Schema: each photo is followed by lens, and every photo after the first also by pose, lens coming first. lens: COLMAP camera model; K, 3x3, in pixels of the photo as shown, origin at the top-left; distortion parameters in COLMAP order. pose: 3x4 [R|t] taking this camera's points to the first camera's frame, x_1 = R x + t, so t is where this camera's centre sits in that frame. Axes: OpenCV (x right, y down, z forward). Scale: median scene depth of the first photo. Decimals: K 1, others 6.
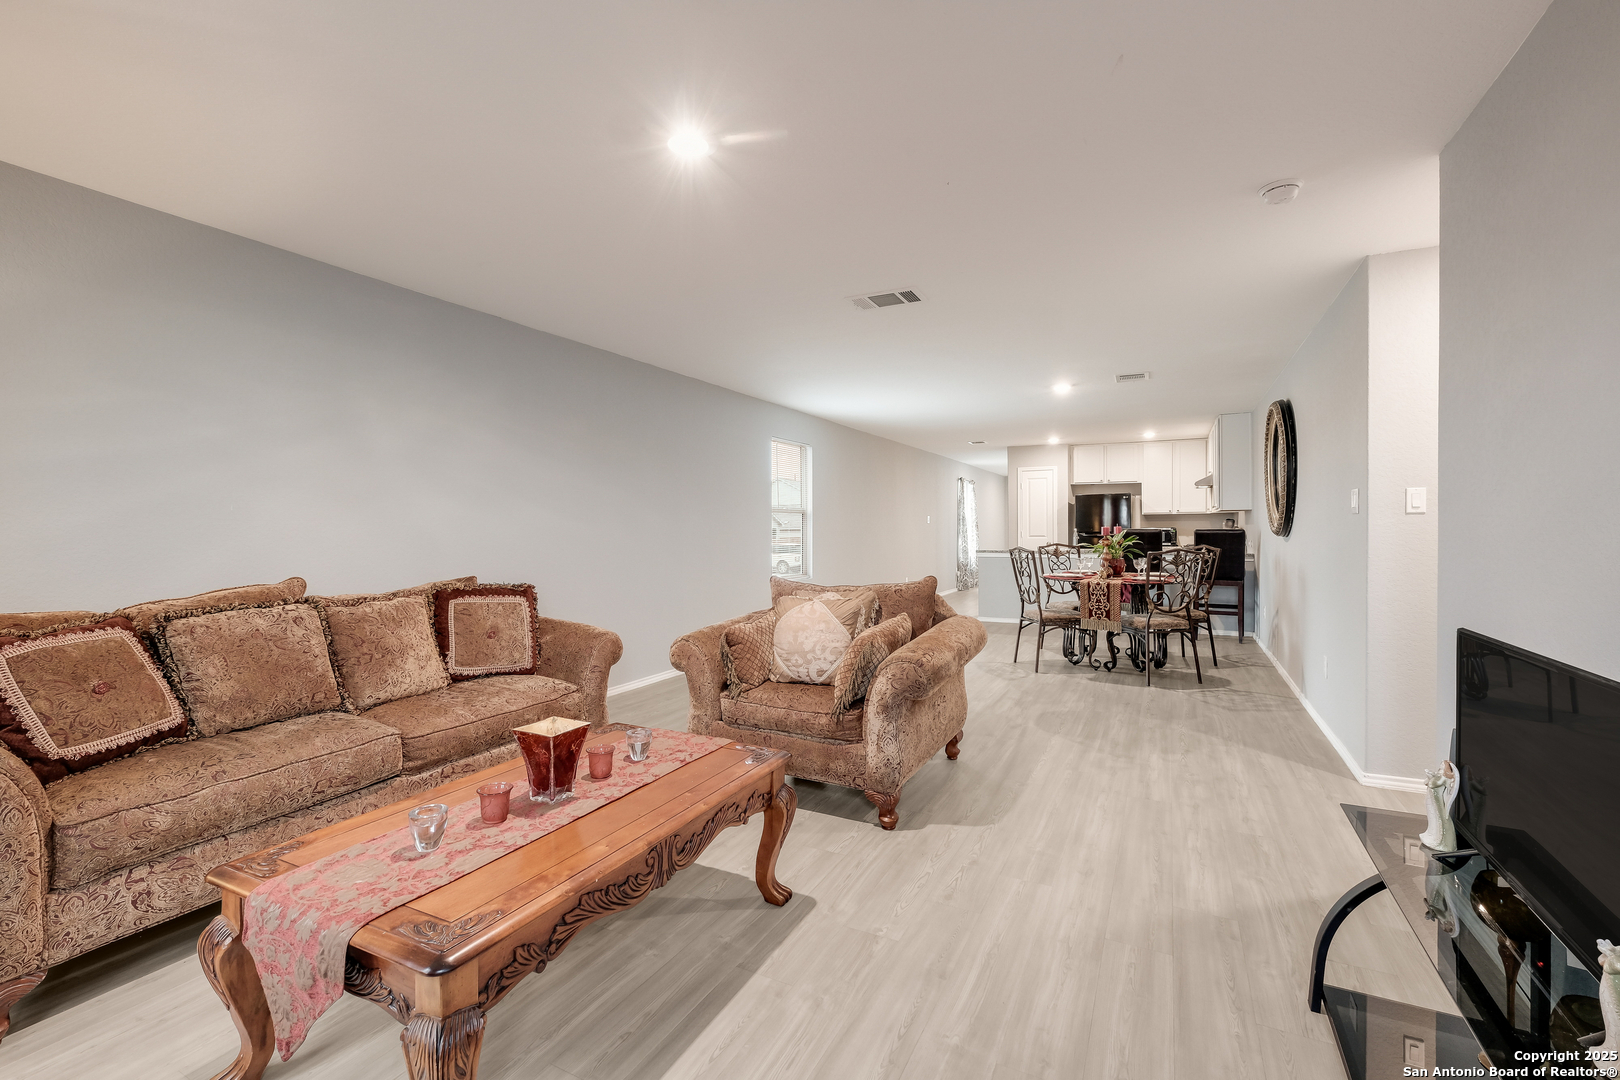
lens RADIAL K [[708.8, 0, 810.0], [0, 708.8, 540.0], [0, 0, 1]] dist [-0.010506, -0.000137]
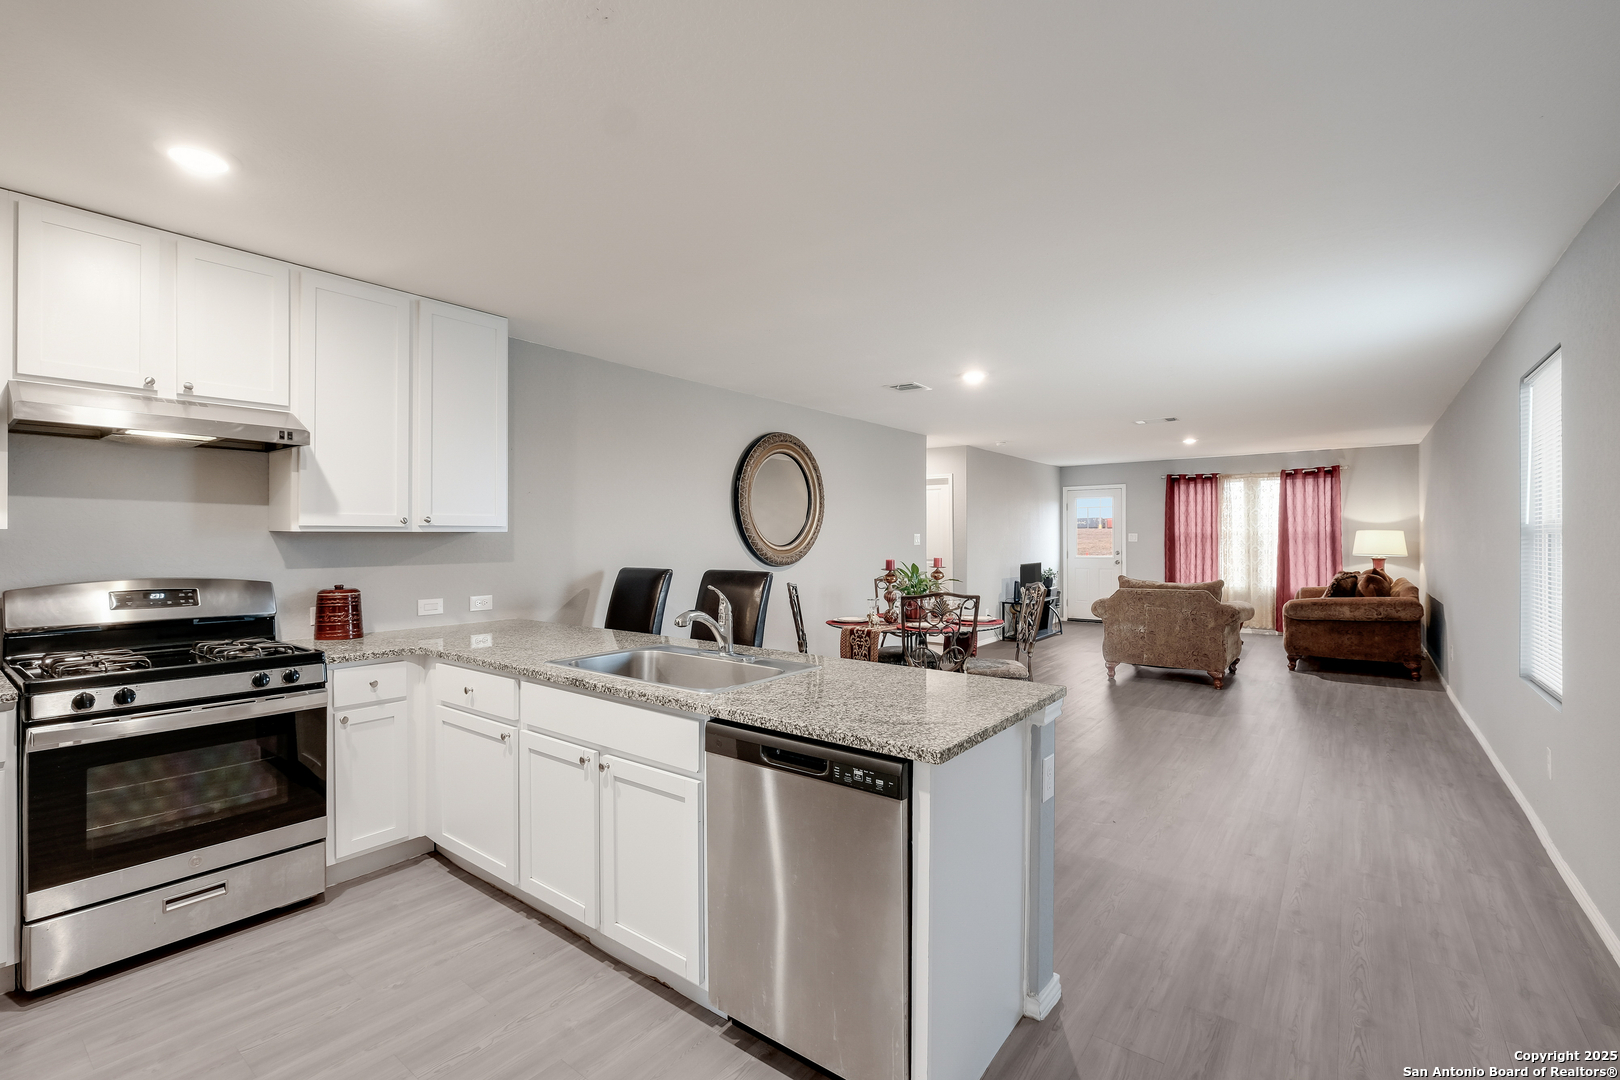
lens RADIAL K [[708.8, 0, 810.0], [0, 708.8, 540.0], [0, 0, 1]] dist [-0.010506, -0.000137]
pose [[-0.984499, 0.004512, 0.175332, 1.050214], [0.007723, 0.999815, 0.017635, -0.137432], [-0.175220, 0.018715, -0.984351, 4.679702]]
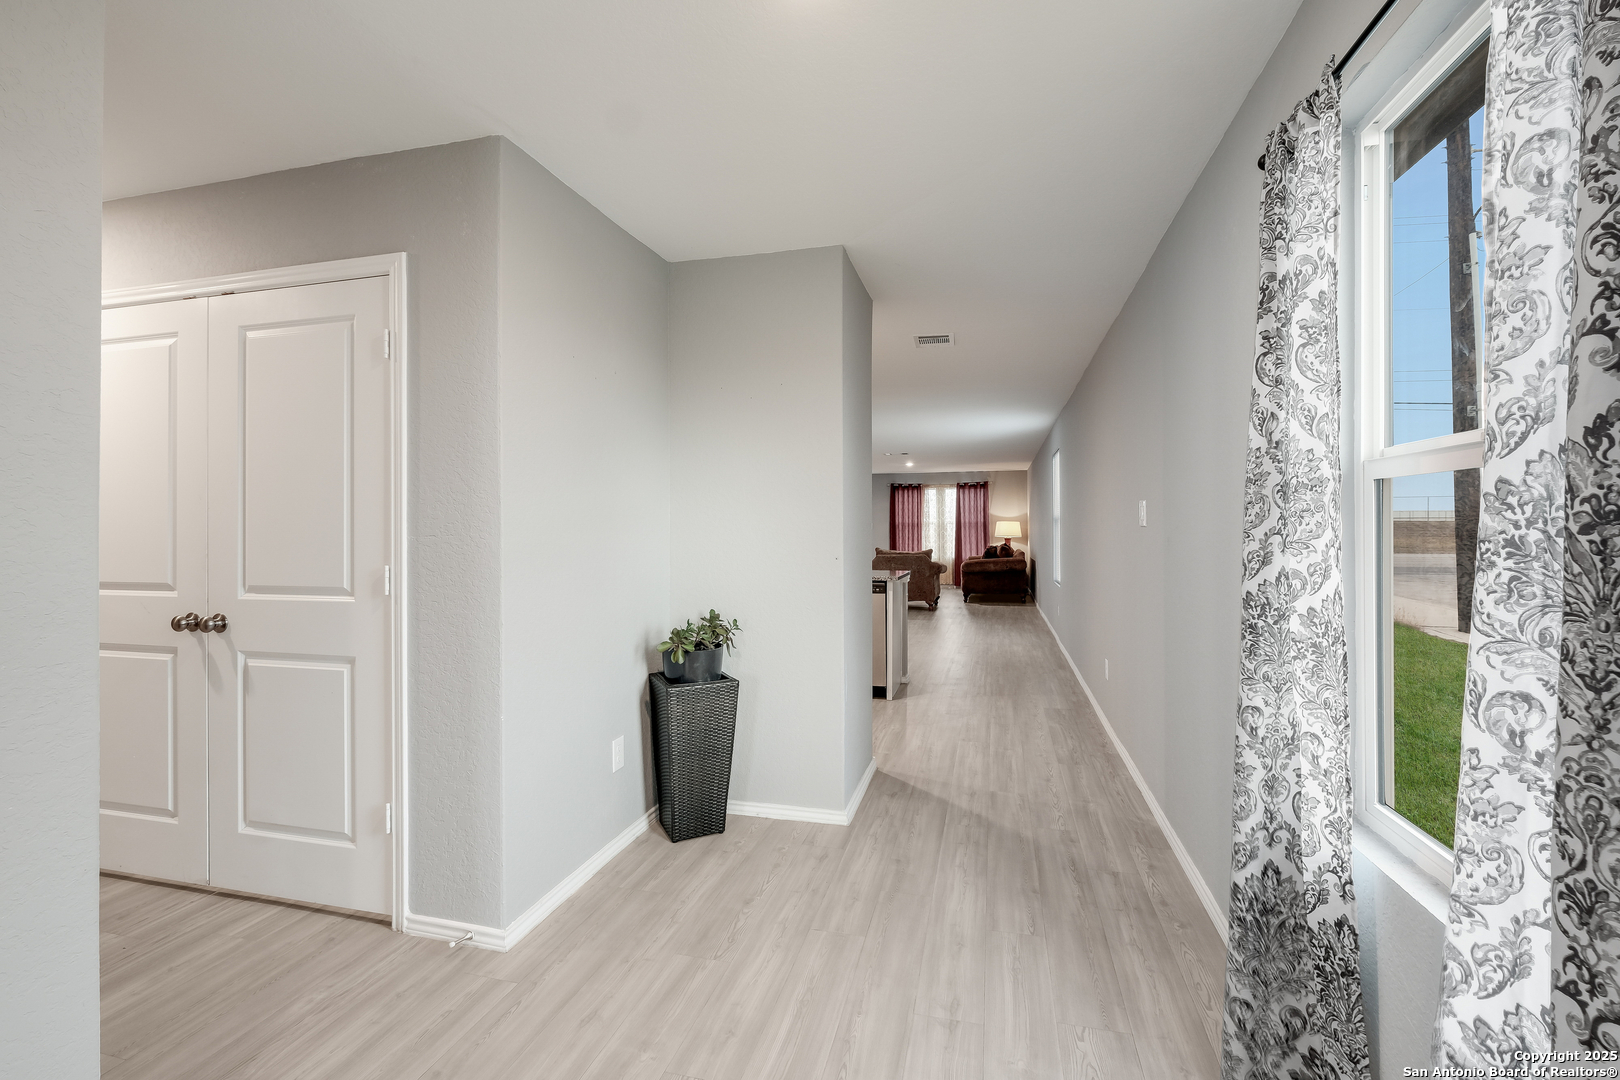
lens RADIAL K [[708.8, 0, 810.0], [0, 708.8, 540.0], [0, 0, 1]] dist [-0.010506, -0.000137]
pose [[-0.974741, 0.009313, -0.223143, 1.802643], [0.002834, 0.999565, 0.029341, -0.123905], [0.223319, 0.027967, -0.974344, 6.124673]]
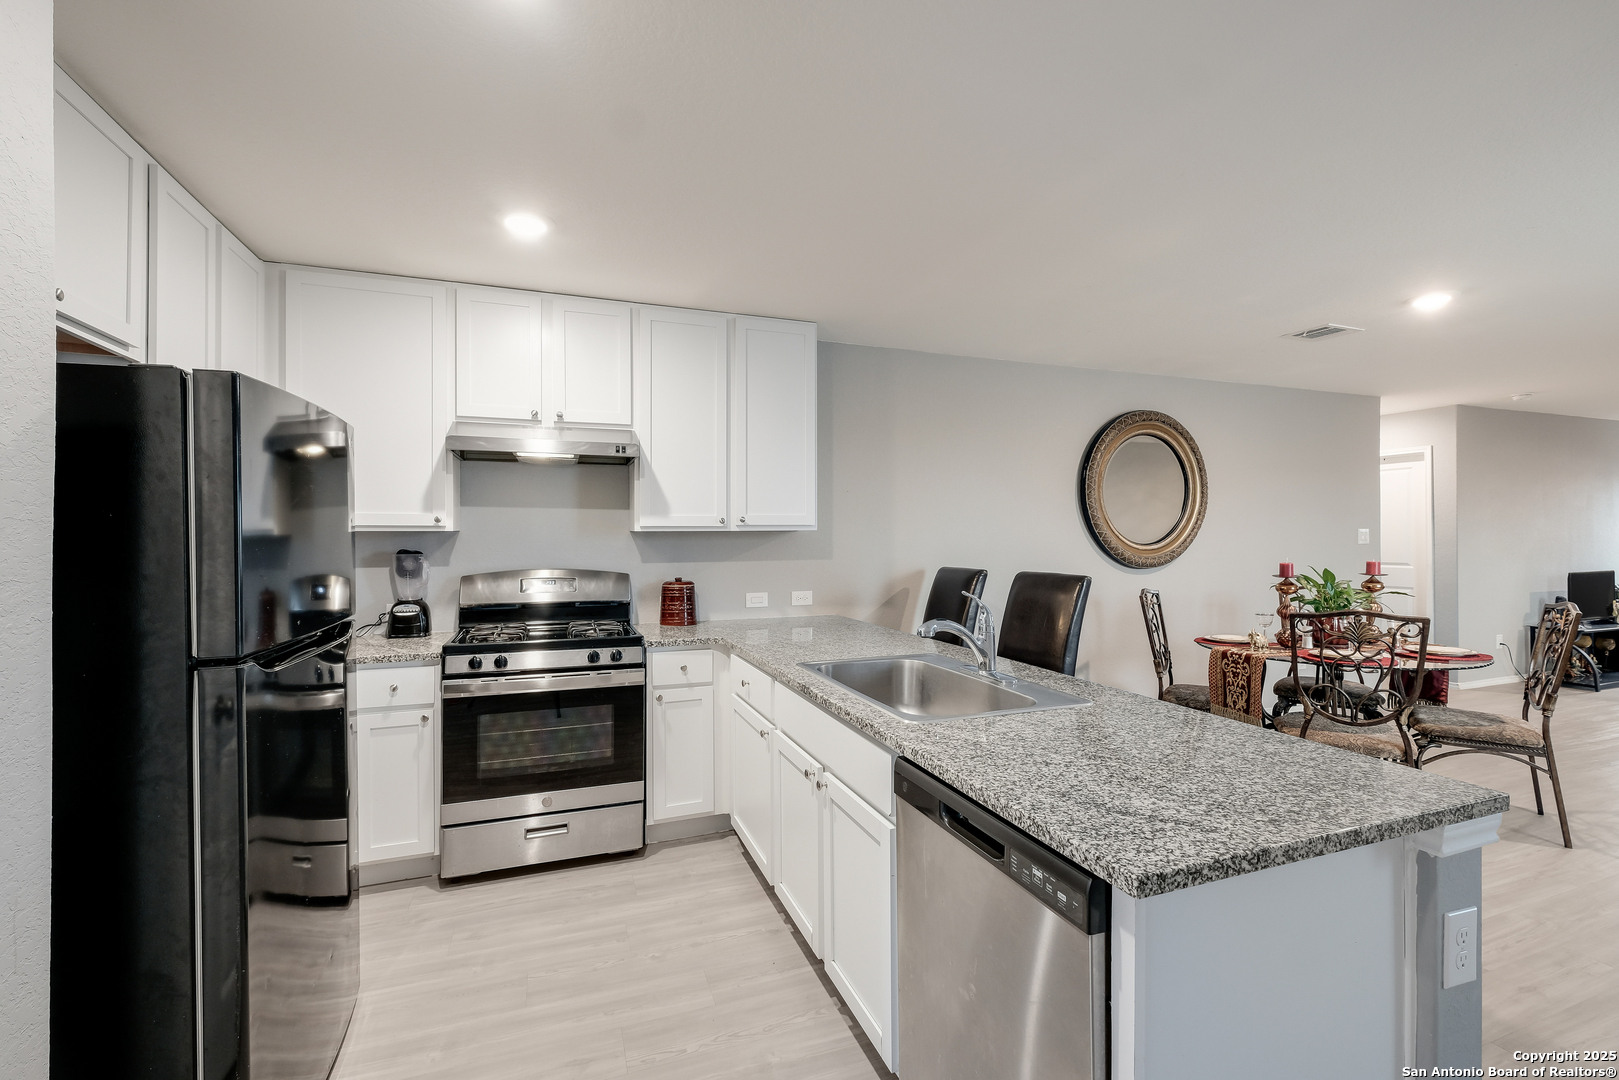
lens RADIAL K [[701.4, 0, 819.4], [0, 701.4, 535.1], [0, 0, 1]] dist [-0.000006, -0.000217]
pose [[-0.744397, 0.009027, 0.667677, 0.921468], [0.018022, 0.999816, 0.006576, -0.132737], [-0.667494, 0.016928, -0.744422, 4.453165]]
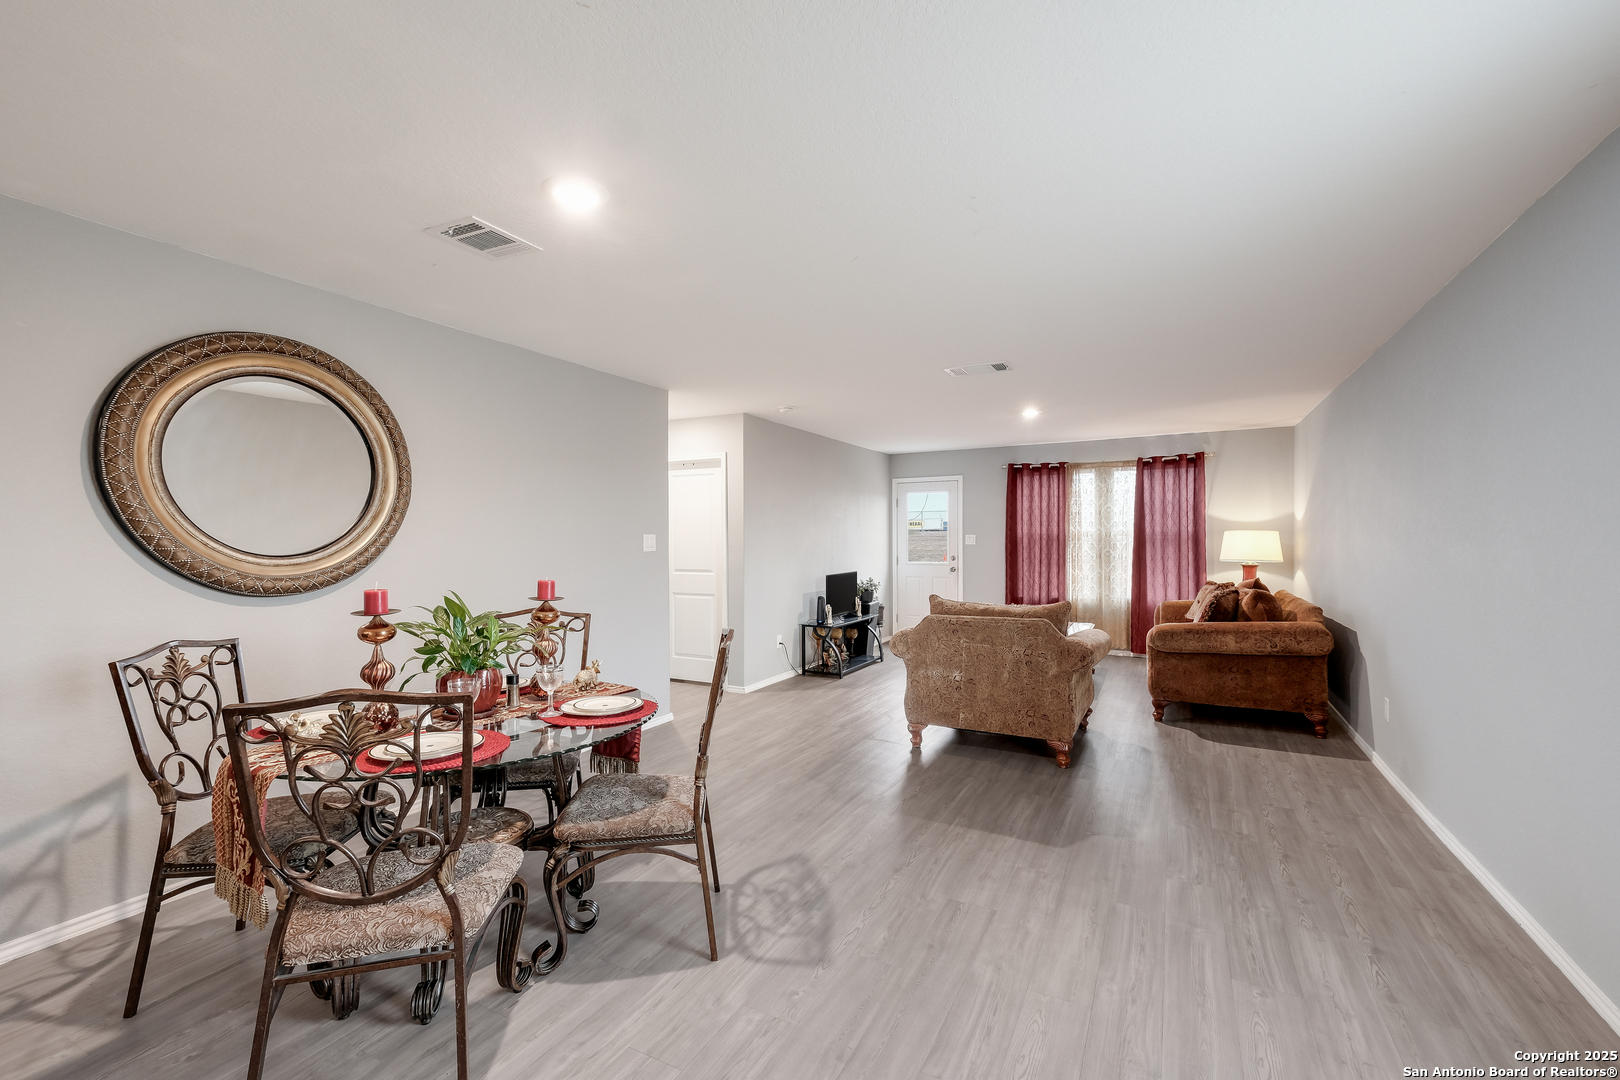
lens RADIAL K [[686.8, 0, 808.6], [0, 686.8, 550.0], [0, 0, 1]] dist [0.024588, -0.000131]
pose [[-0.999896, 0.005472, 0.013374, 0.625629], [0.005879, 0.999515, 0.030589, -0.120024], [-0.013200, 0.030665, -0.999443, 3.549963]]
